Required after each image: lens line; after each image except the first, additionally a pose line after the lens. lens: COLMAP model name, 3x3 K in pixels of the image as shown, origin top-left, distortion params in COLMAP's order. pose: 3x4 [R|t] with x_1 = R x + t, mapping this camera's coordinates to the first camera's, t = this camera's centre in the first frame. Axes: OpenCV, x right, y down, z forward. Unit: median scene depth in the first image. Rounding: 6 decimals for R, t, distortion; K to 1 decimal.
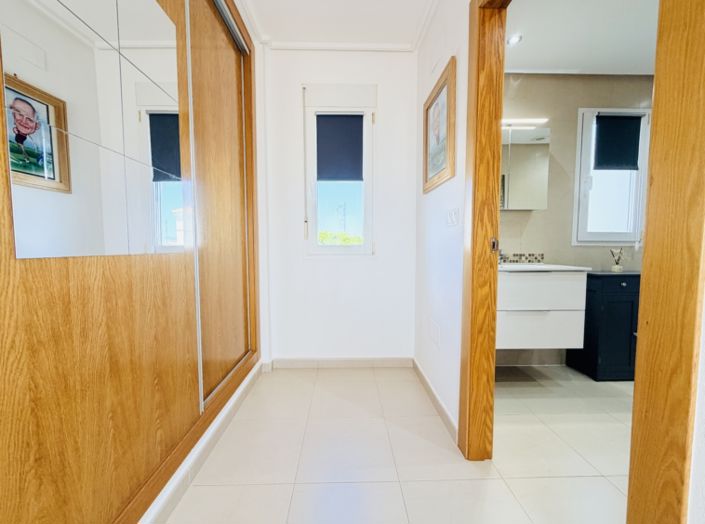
lens RADIAL K [[282.1, 0, 348.2], [0, 282.1, 264.5], [0, 0, 1]] dist [-0.002683, -0.000404]
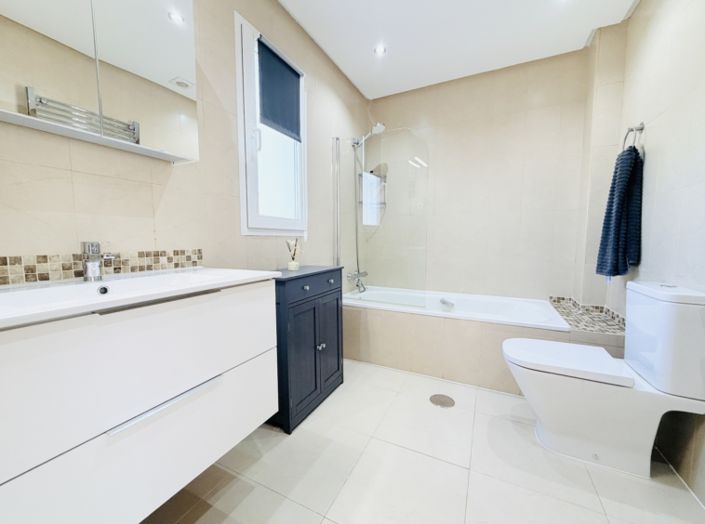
lens RADIAL K [[282.1, 0, 349.2], [0, 282.1, 262.6], [0, 0, 1]] dist [-0.002683, -0.000404]
pose [[0.462084, -0.074287, 0.883719, 0.345066], [0.057887, 0.996887, 0.053532, -0.025426], [-0.884945, 0.026419, 0.464946, 0.498766]]
